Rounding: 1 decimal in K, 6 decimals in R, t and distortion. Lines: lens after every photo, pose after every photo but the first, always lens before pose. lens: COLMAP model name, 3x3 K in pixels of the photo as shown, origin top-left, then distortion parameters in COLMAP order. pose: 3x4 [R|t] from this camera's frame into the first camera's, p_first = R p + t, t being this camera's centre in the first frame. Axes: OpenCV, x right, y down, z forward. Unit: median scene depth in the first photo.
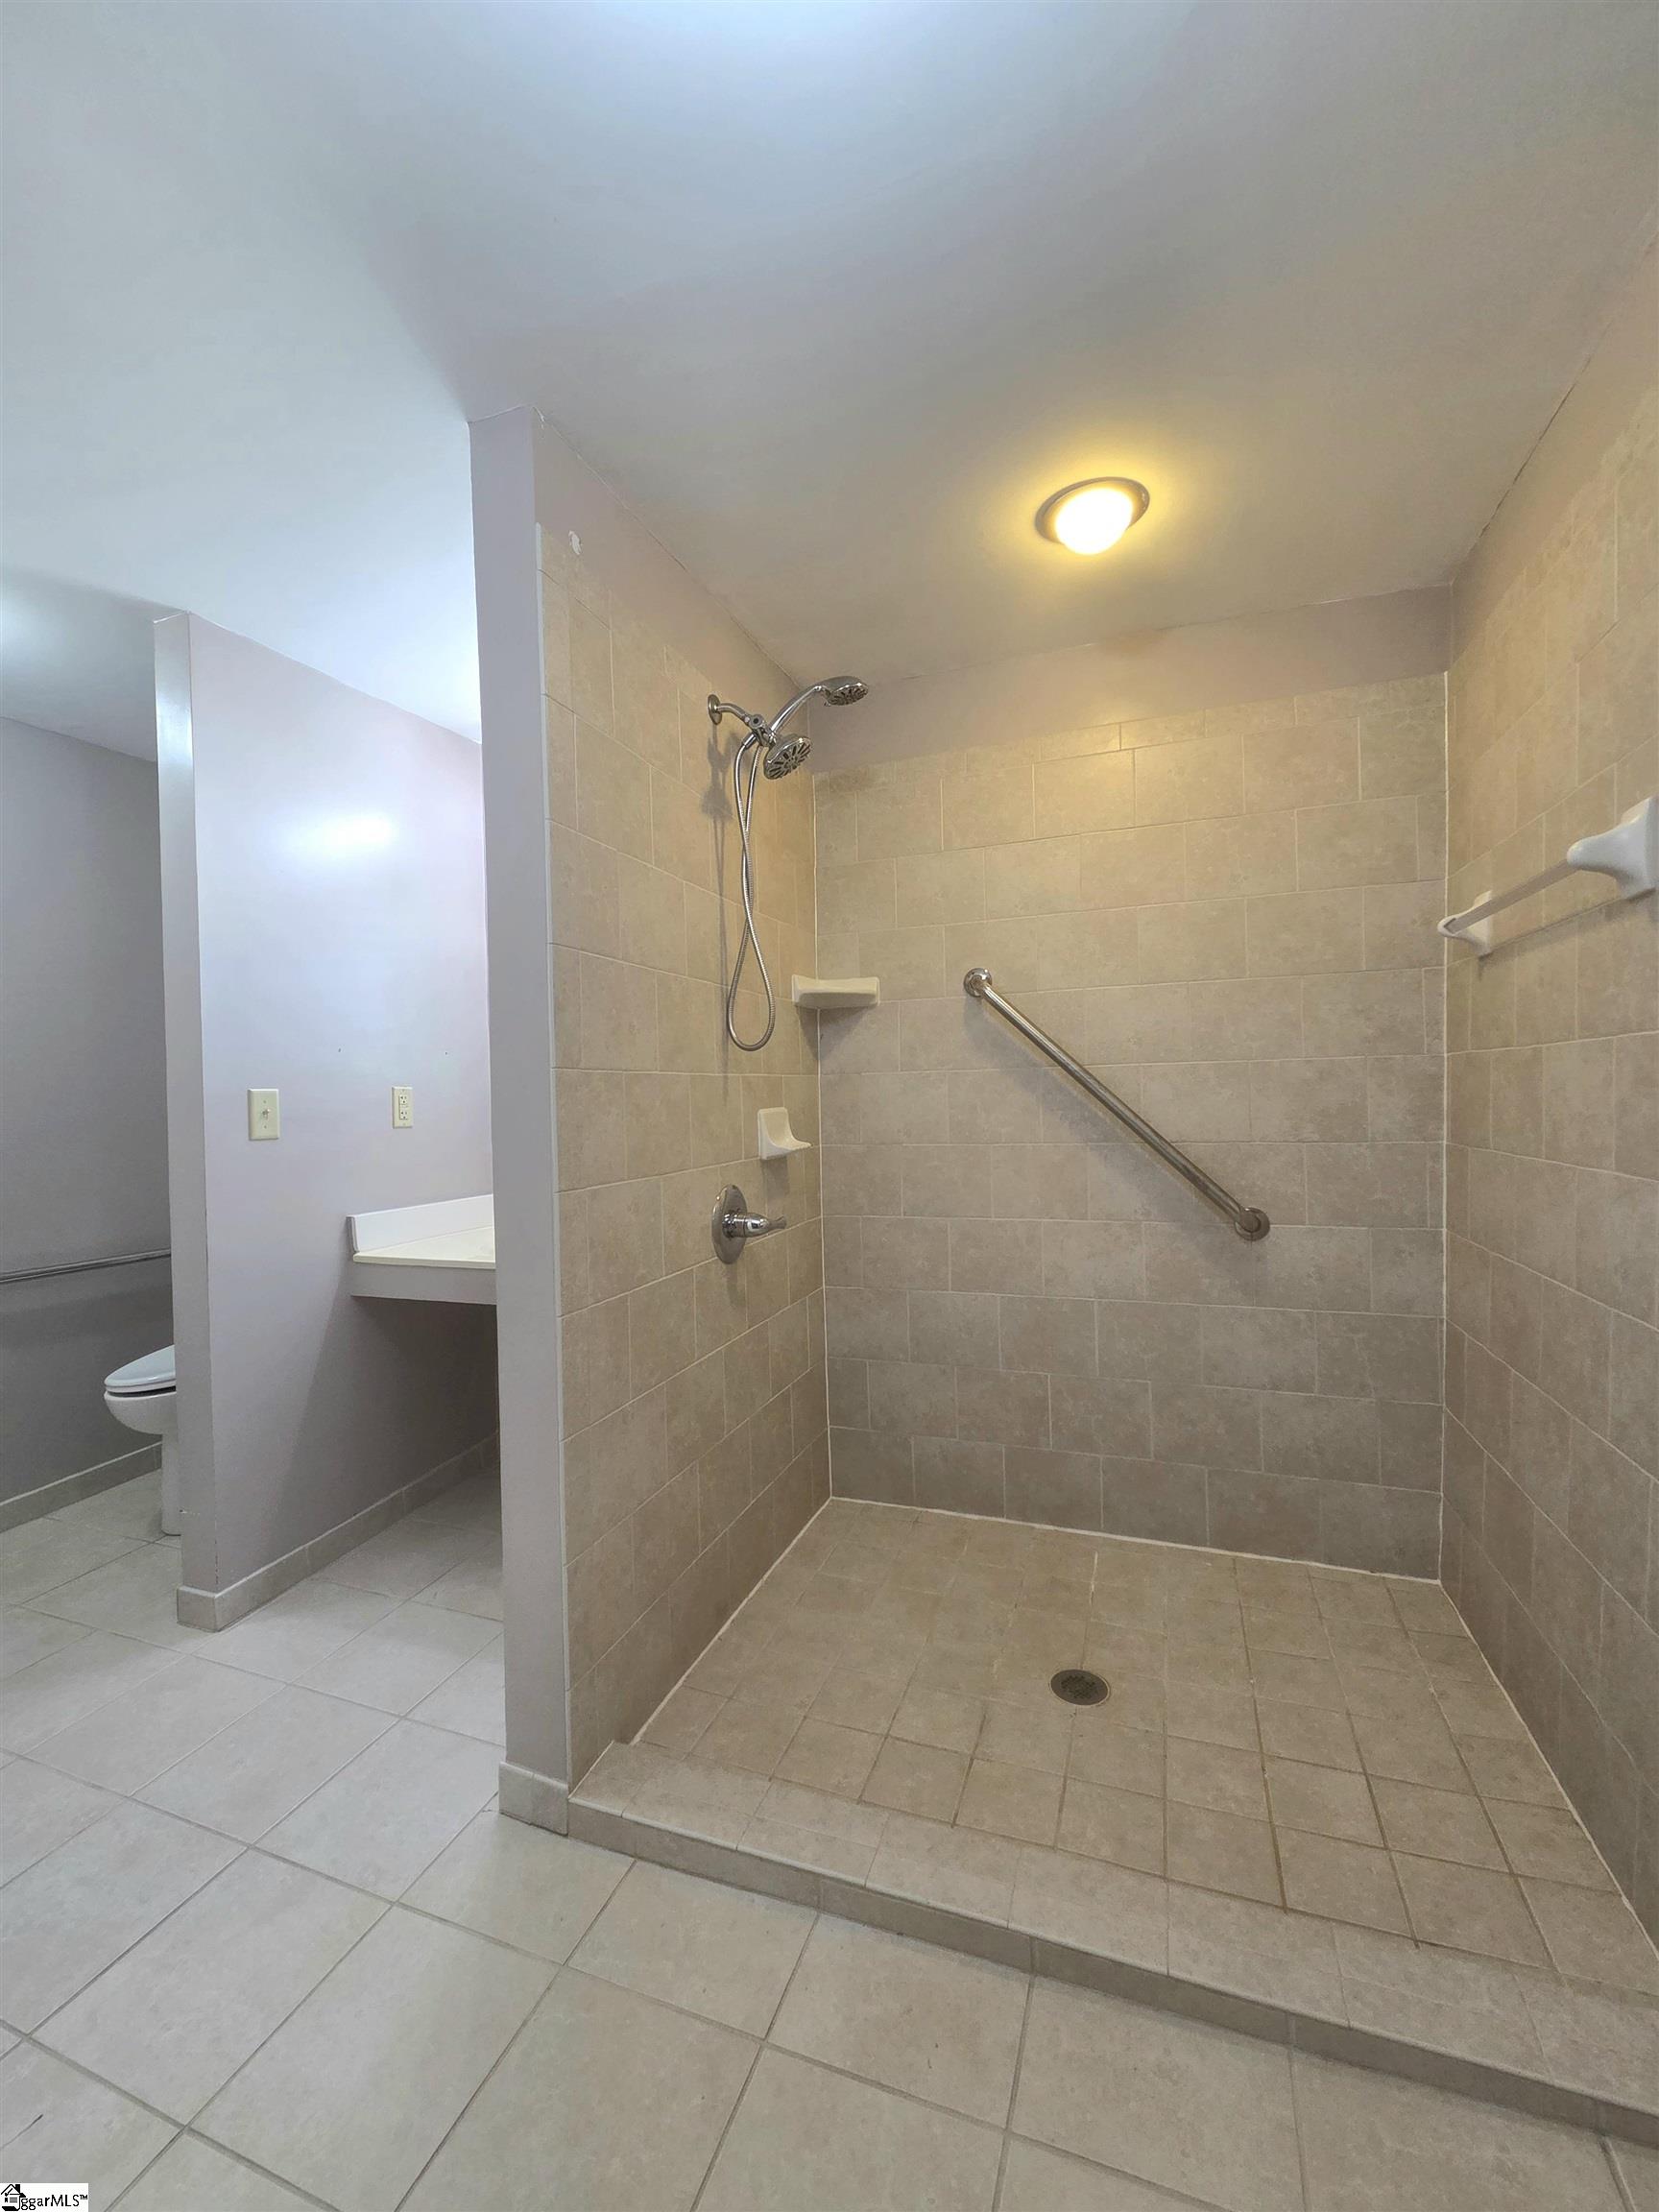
lens RADIAL K [[906.2, 0, 833.5], [0, 906.2, 1102.2], [0, 0, 1]] dist [0.002077, -0.002759]
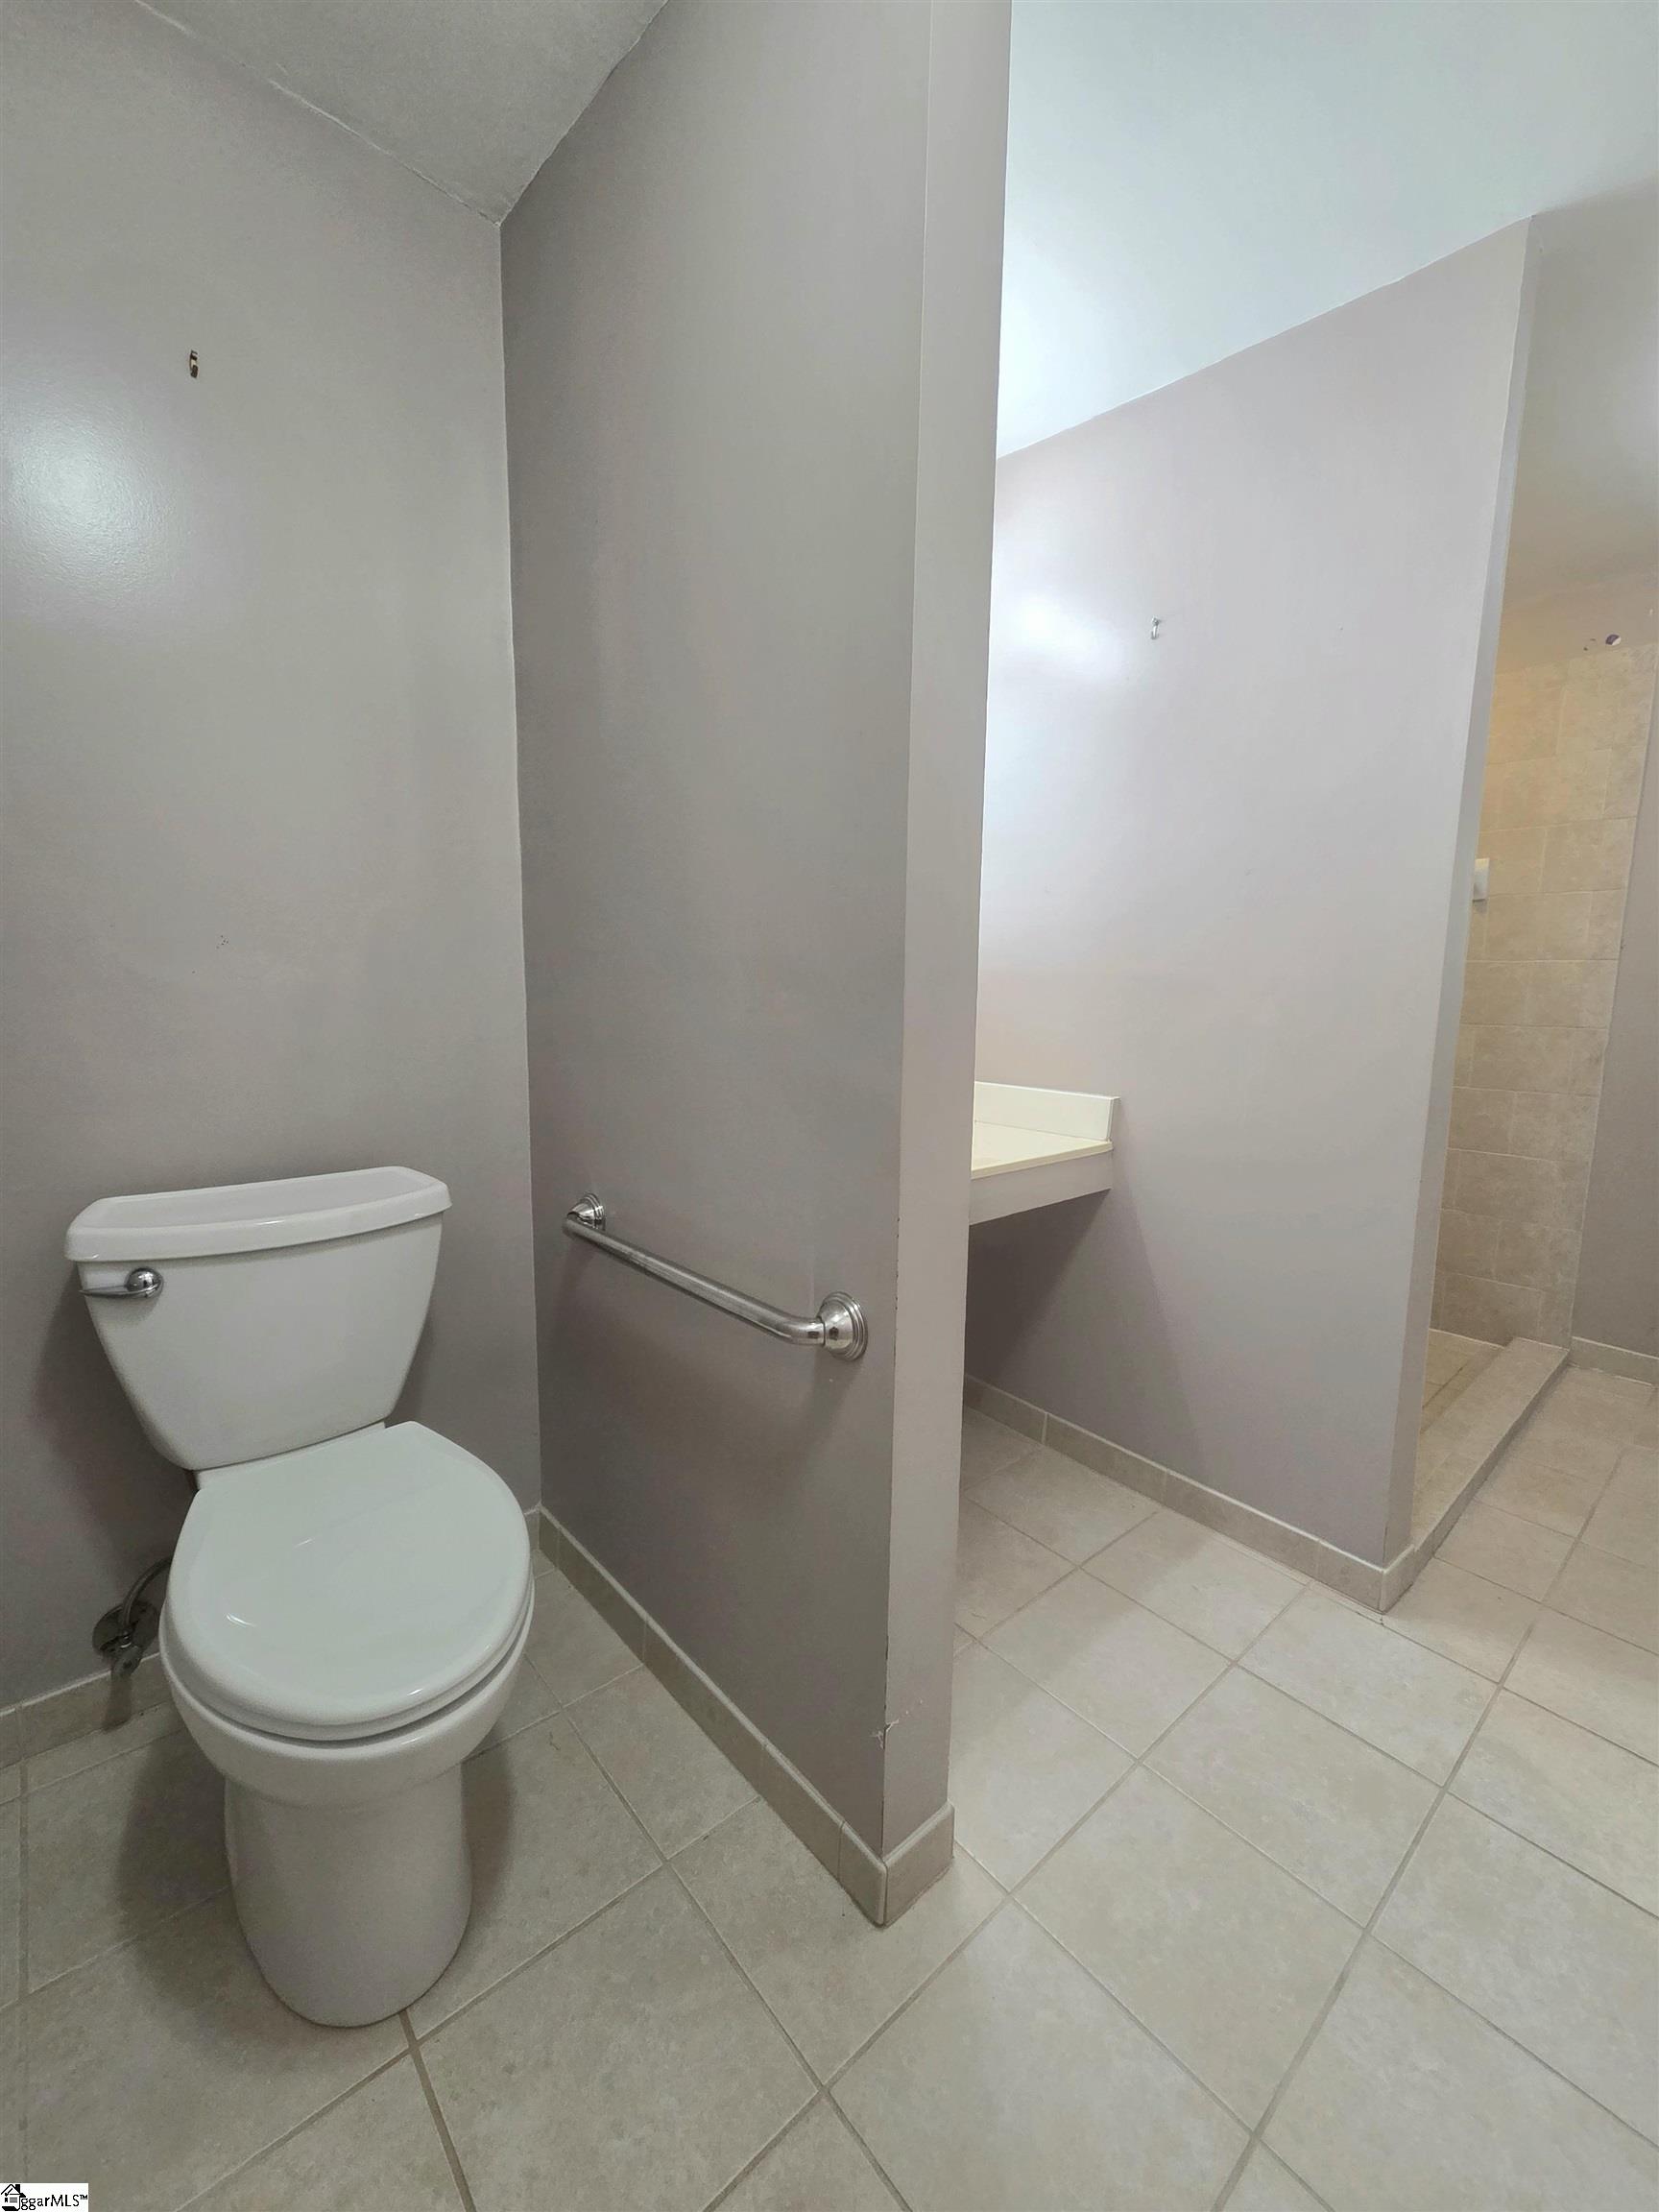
lens RADIAL K [[906.2, 0, 833.5], [0, 906.2, 1102.2], [0, 0, 1]] dist [0.002077, -0.002759]
pose [[0.472017, -0.094138, 0.876549, -1.675608], [-0.016099, 0.993196, 0.115335, 0.057348], [-0.881442, -0.068552, 0.467290, 1.181630]]
